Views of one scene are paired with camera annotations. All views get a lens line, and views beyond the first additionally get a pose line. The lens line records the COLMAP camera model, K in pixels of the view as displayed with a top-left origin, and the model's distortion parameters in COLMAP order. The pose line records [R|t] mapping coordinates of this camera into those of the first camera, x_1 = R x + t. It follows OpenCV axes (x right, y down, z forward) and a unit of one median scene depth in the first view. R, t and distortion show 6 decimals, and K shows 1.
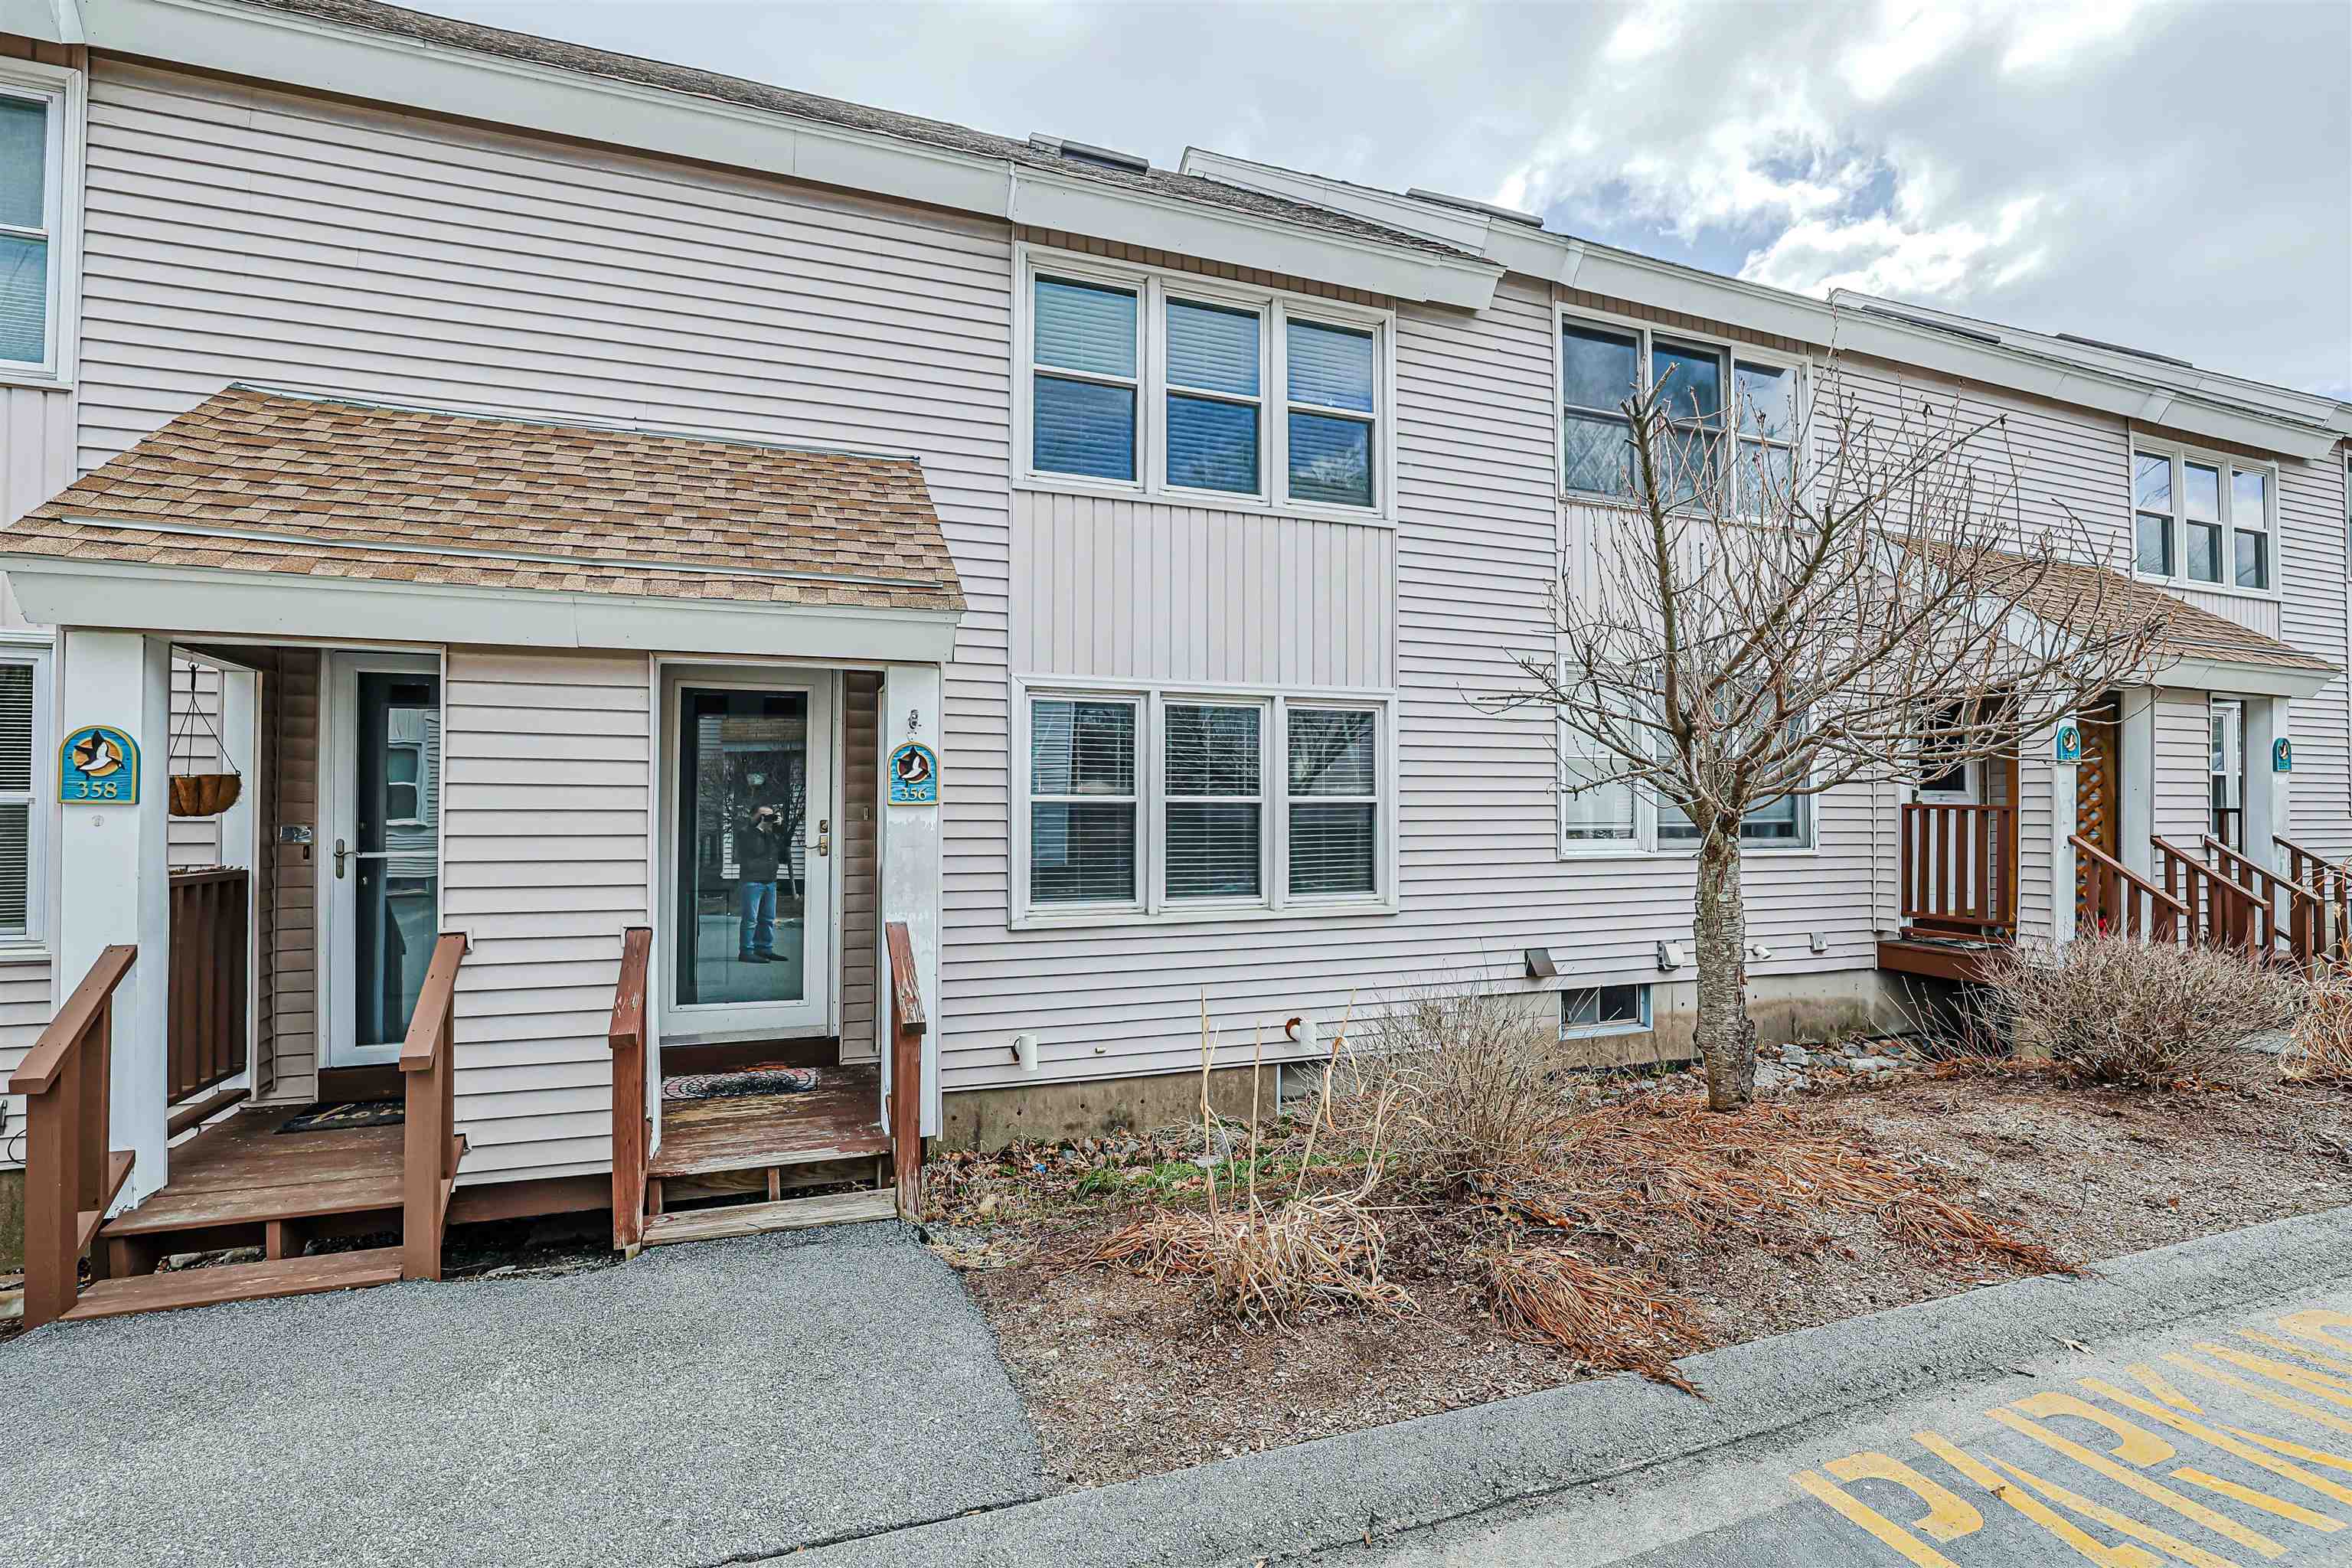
lens RADIAL K [[1079.0, 0, 1164.2], [0, 1079.0, 785.9], [0, 0, 1]] dist [-0.044827, 0.011385]
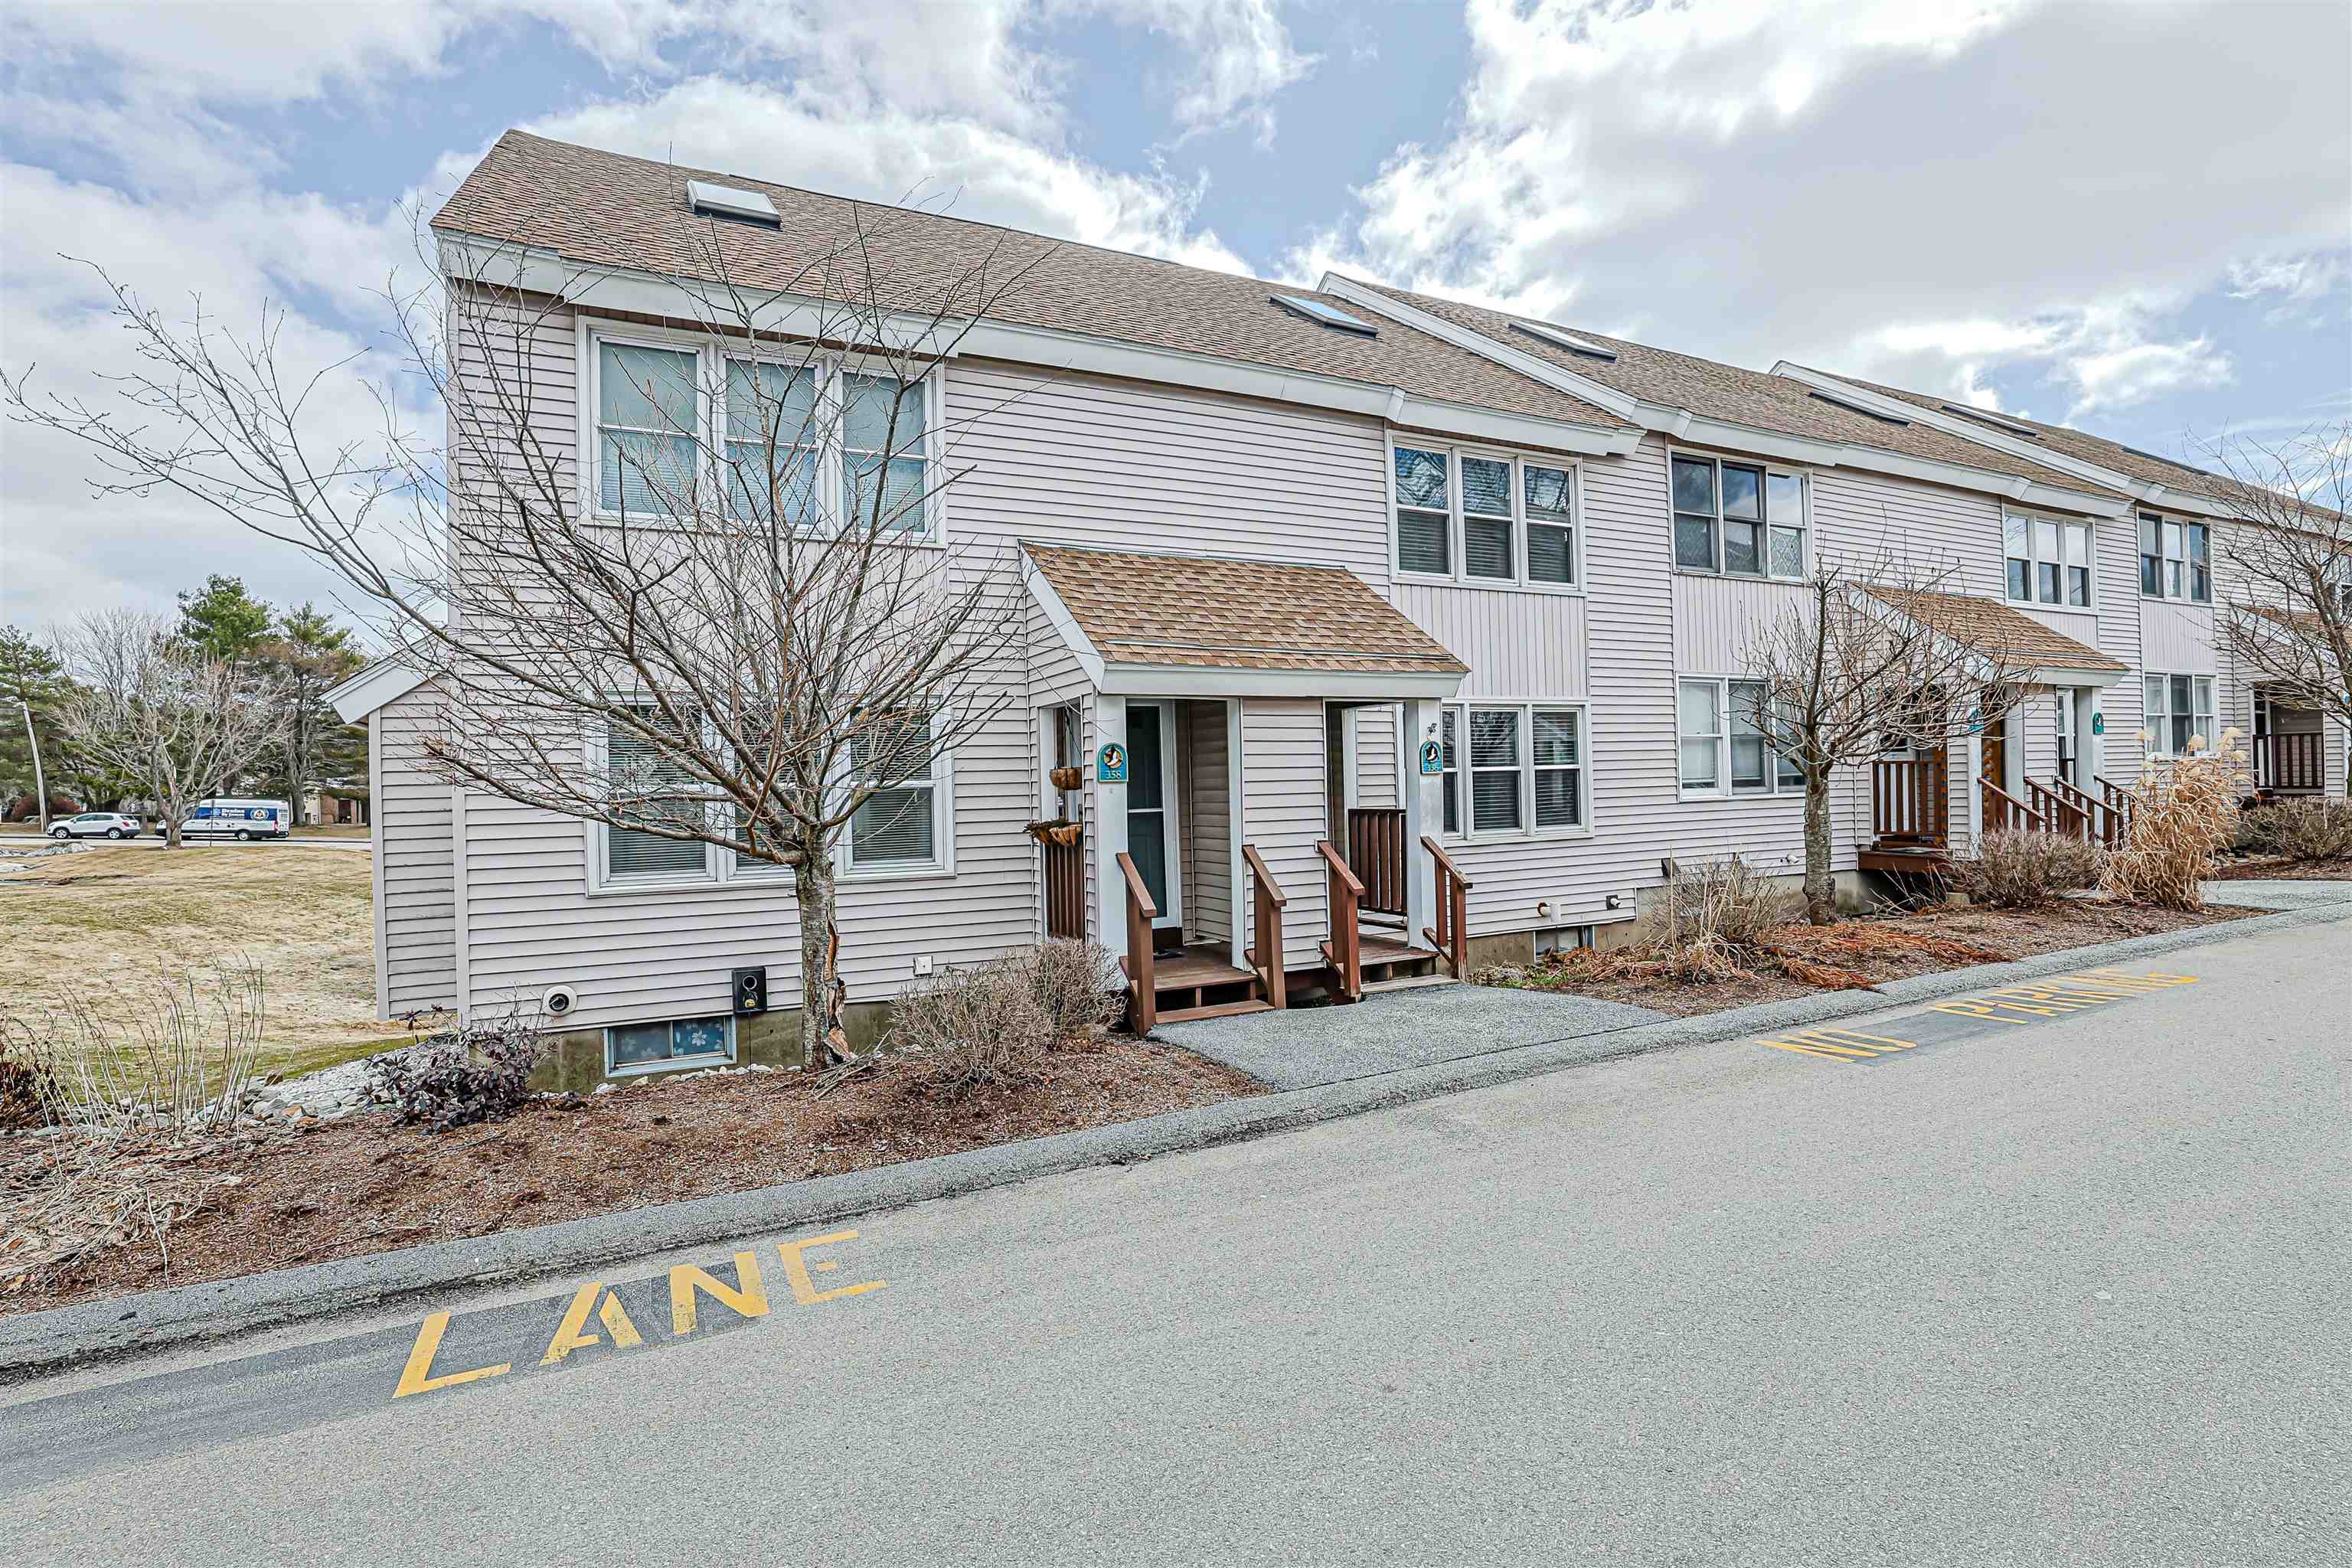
lens RADIAL K [[1079.0, 0, 1189.6], [0, 1079.0, 779.1], [0, 0, 1]] dist [-0.044827, 0.011385]
pose [[0.994634, -0.028839, 0.099351, -0.520920], [0.027643, 0.999528, 0.013396, -0.006066], [-0.099691, -0.010578, 0.994962, -0.511486]]
